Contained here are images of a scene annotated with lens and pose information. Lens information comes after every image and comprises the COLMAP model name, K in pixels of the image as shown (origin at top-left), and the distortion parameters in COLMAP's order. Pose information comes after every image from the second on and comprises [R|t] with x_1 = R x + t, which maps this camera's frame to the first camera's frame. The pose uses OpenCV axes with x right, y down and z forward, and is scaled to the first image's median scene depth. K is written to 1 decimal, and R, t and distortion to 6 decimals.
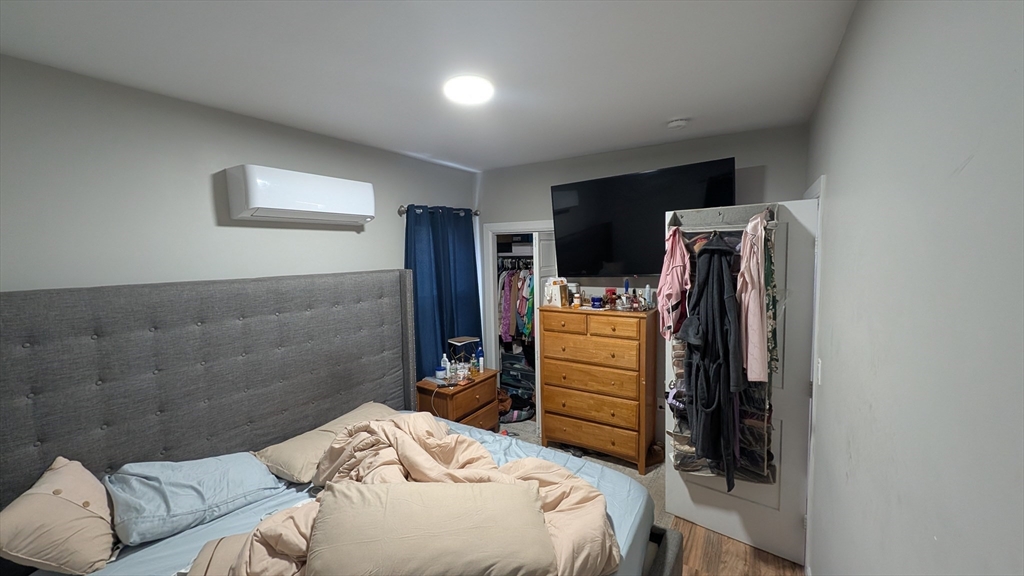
lens RADIAL K [[393.3, 0, 514.0], [0, 393.3, 286.7], [0, 0, 1]] dist [0.001168, 0.000417]
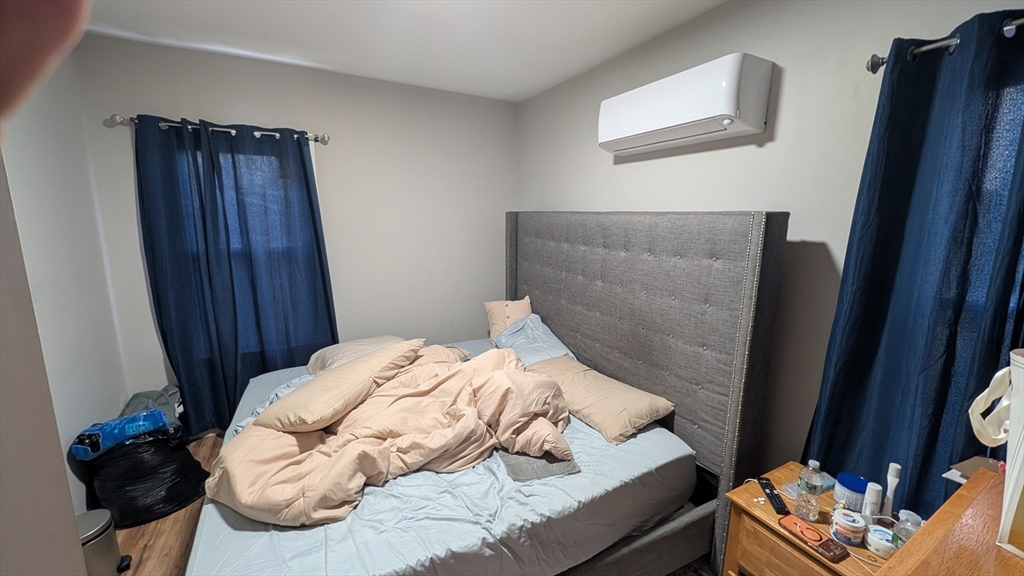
lens RADIAL K [[393.3, 0, 514.0], [0, 393.3, 286.7], [0, 0, 1]] dist [0.001168, 0.000417]
pose [[-0.487143, 0.174973, -0.855614, 0.353972], [-0.076418, 0.967425, 0.241347, -0.055156], [0.869972, 0.182955, -0.457904, 1.126603]]
